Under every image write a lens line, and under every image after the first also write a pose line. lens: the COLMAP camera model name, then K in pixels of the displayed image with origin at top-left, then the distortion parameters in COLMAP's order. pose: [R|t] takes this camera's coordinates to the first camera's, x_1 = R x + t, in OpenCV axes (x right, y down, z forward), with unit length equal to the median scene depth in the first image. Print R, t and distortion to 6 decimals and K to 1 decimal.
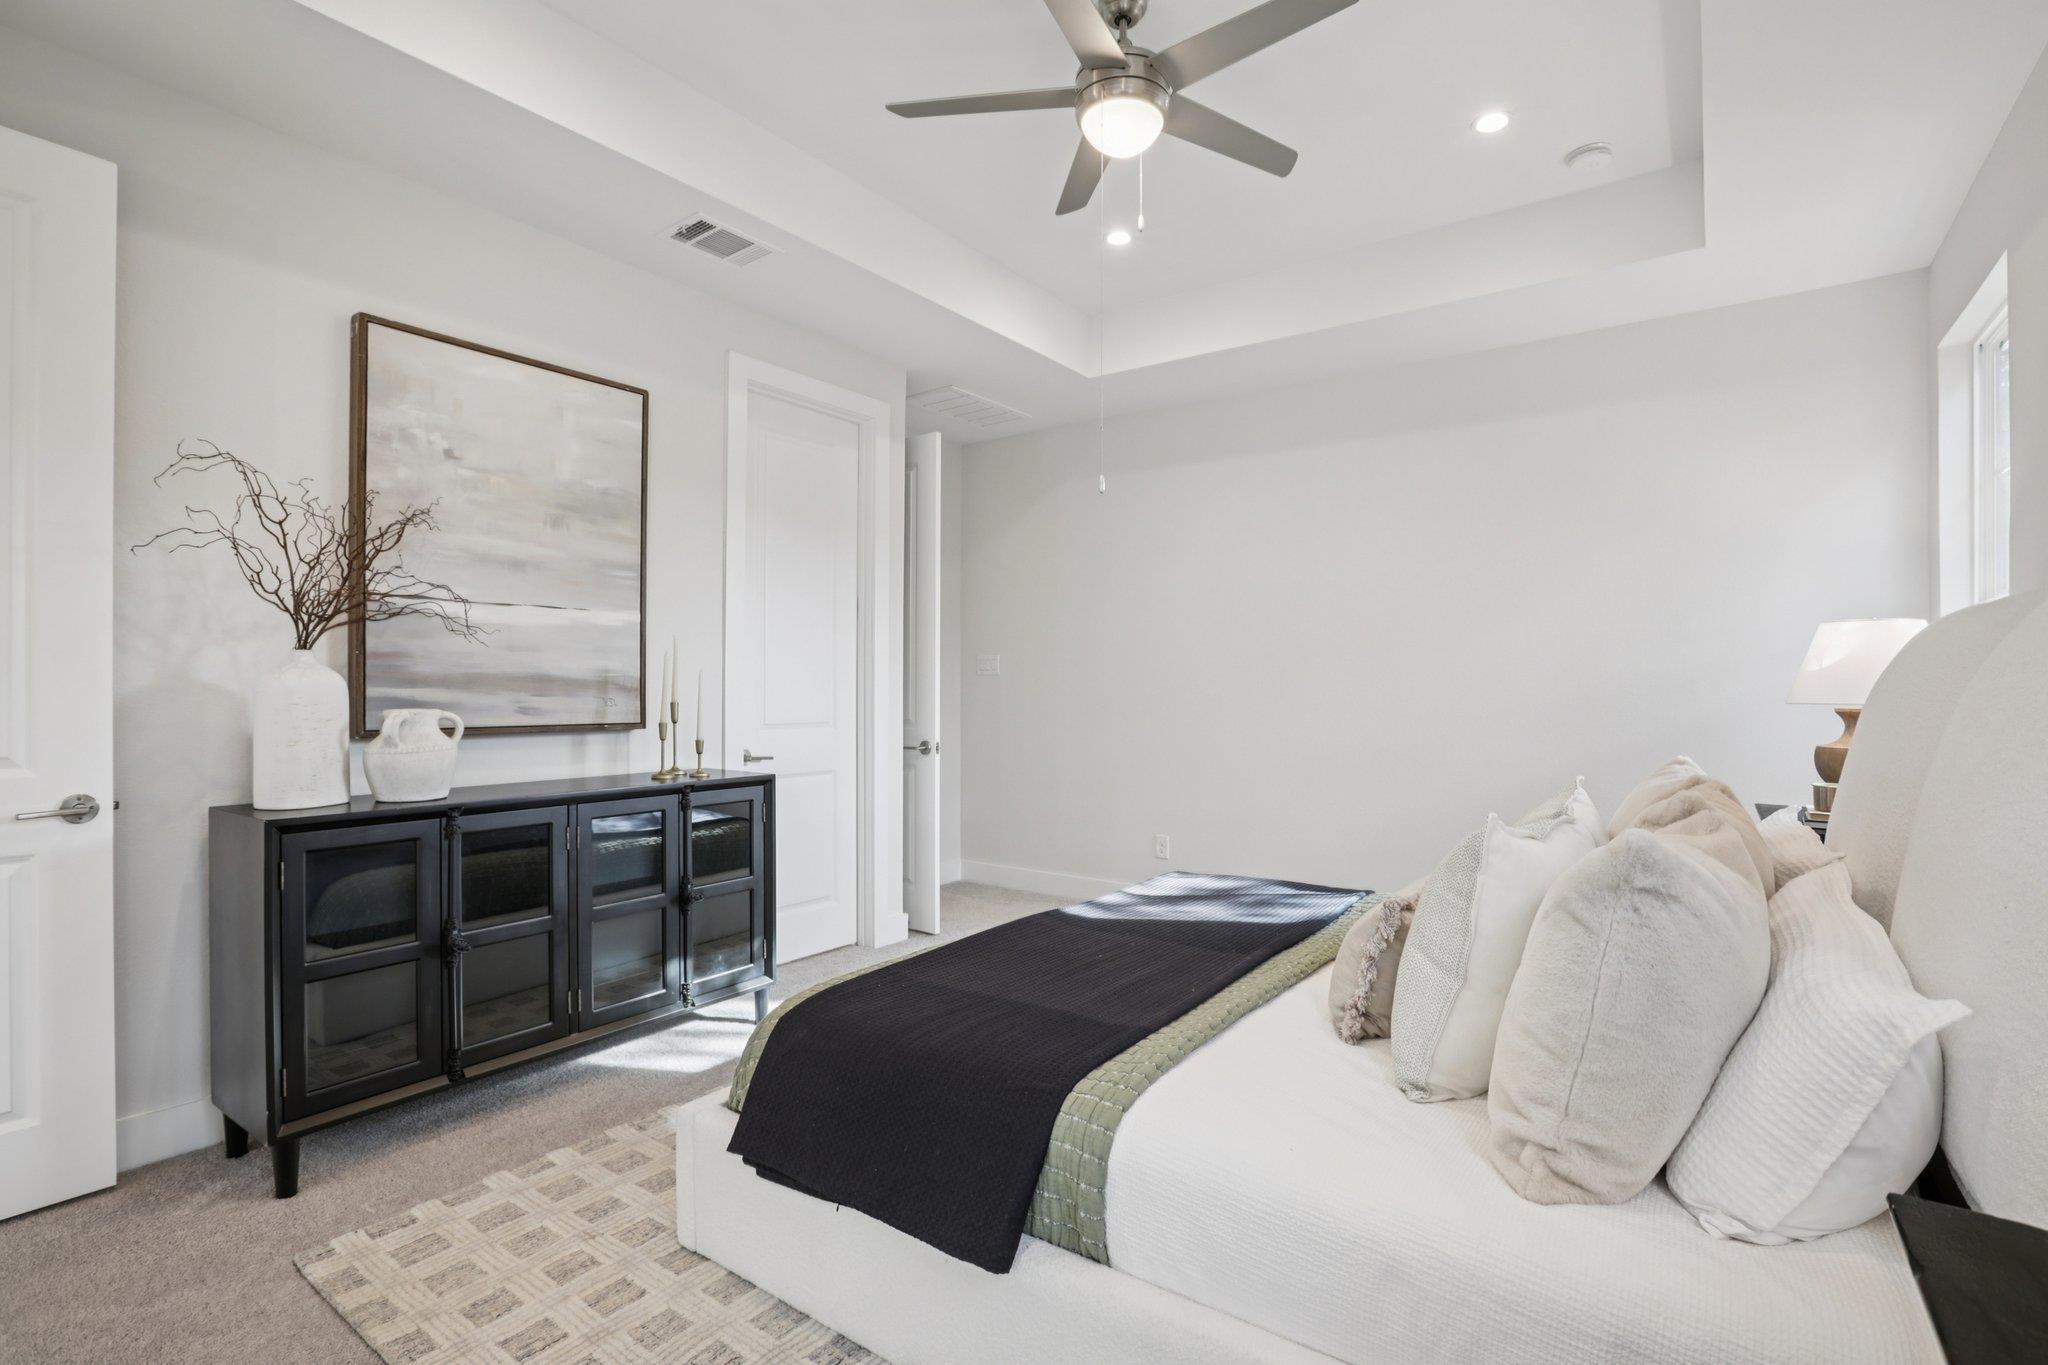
lens RADIAL K [[947.5, 0, 1025.8], [0, 947.5, 670.7], [0, 0, 1]] dist [-0.045247, -0.000386]
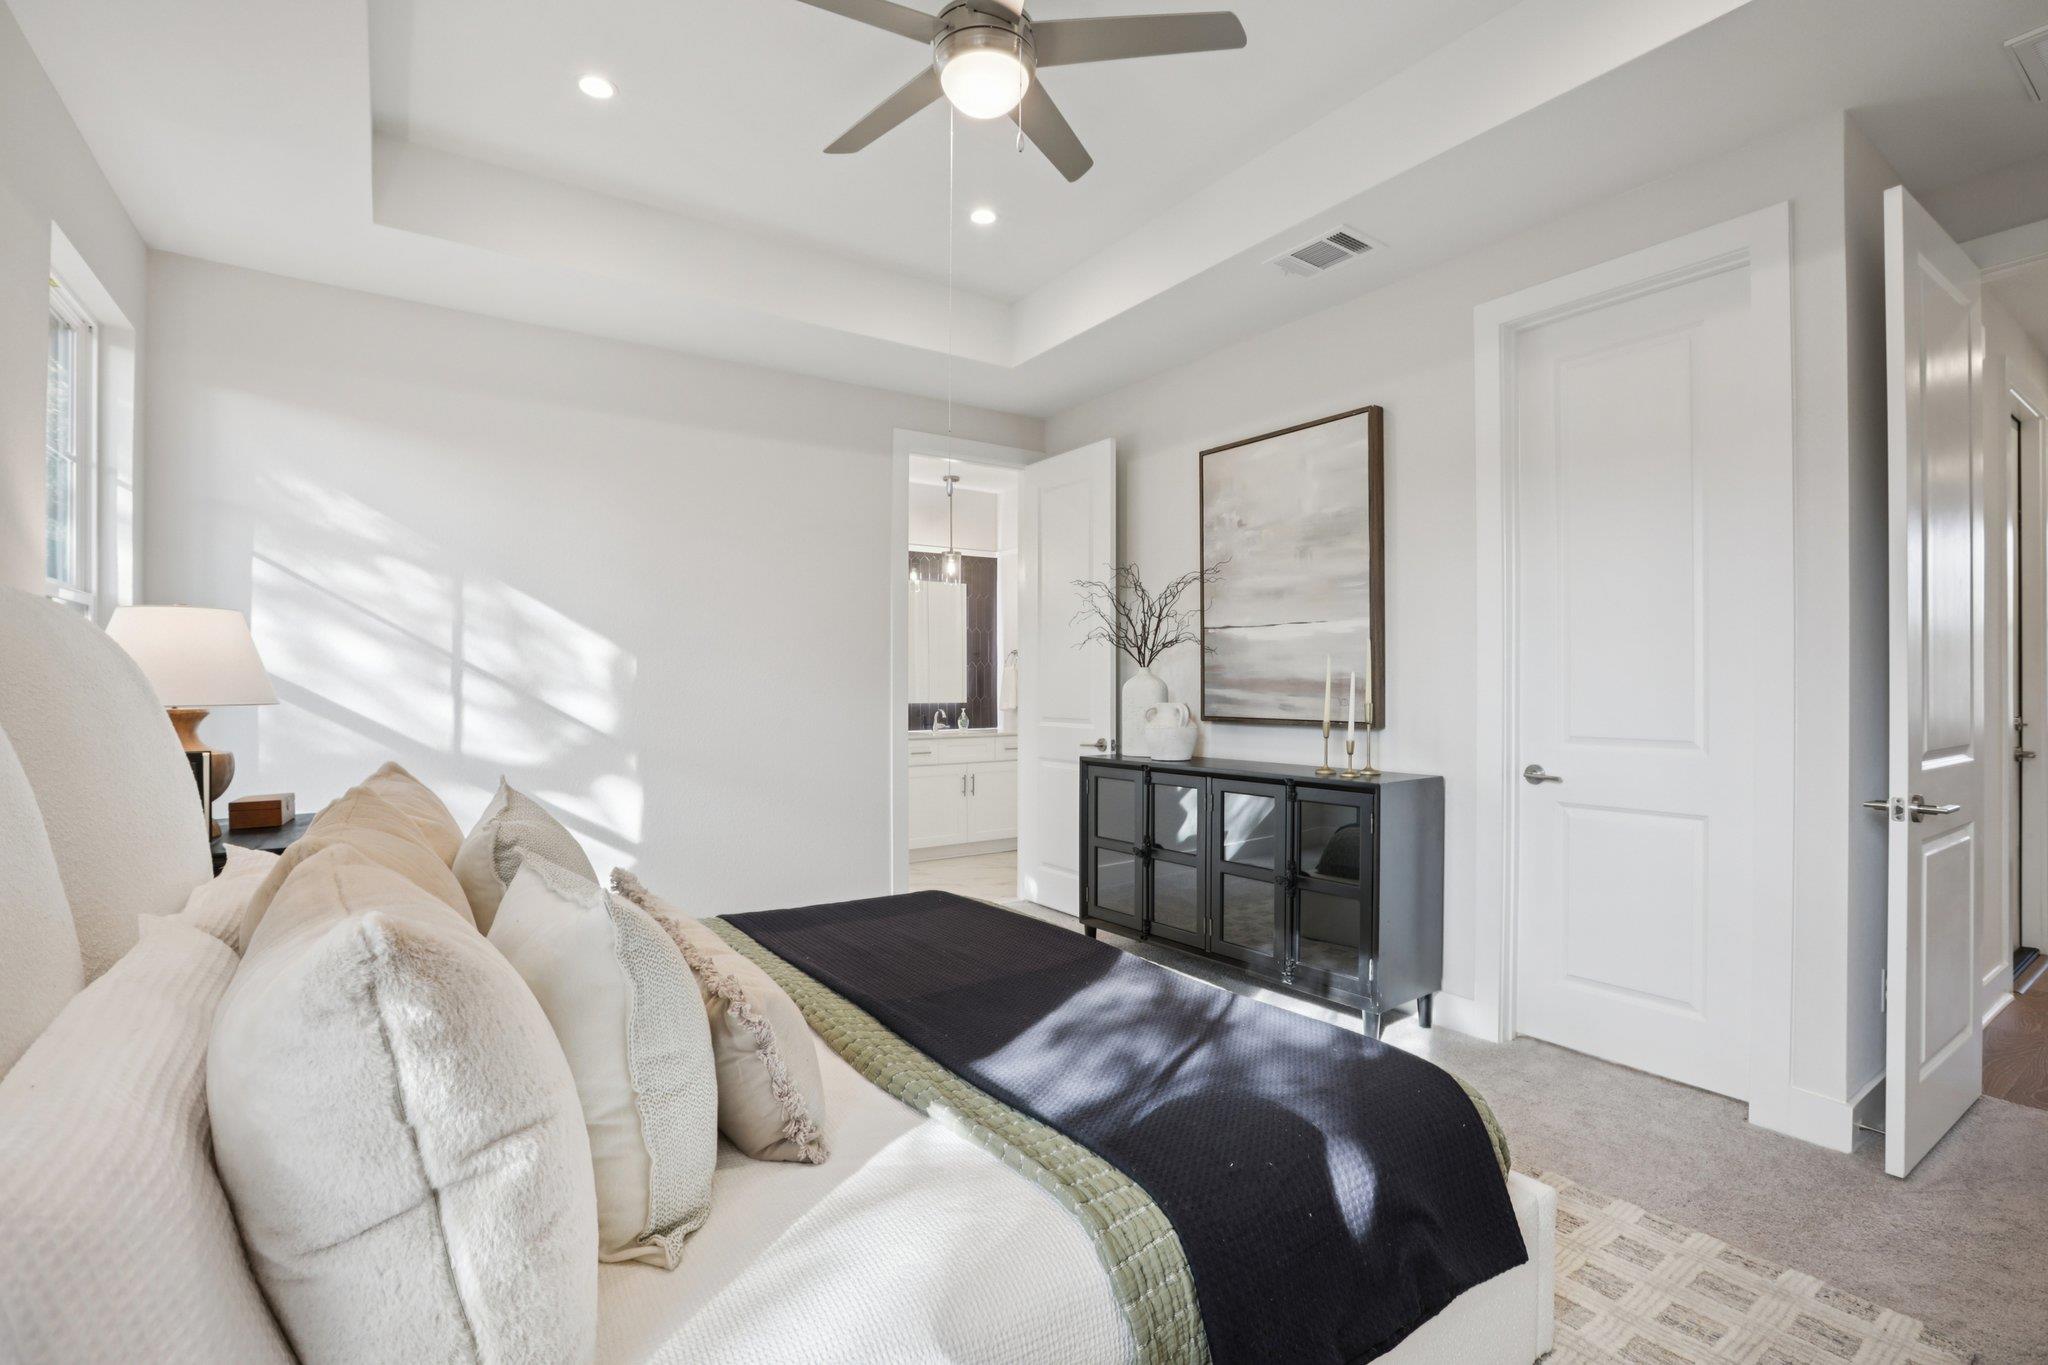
lens RADIAL K [[954.4, 0, 1019.9], [0, 954.4, 685.5], [0, 0, 1]] dist [-0.069958, 0.030945]
pose [[-0.344029, -0.005740, -0.938942, 0.767805], [0.010683, 0.999893, -0.010027, 0.021676], [0.938898, -0.013480, -0.343930, 1.063773]]
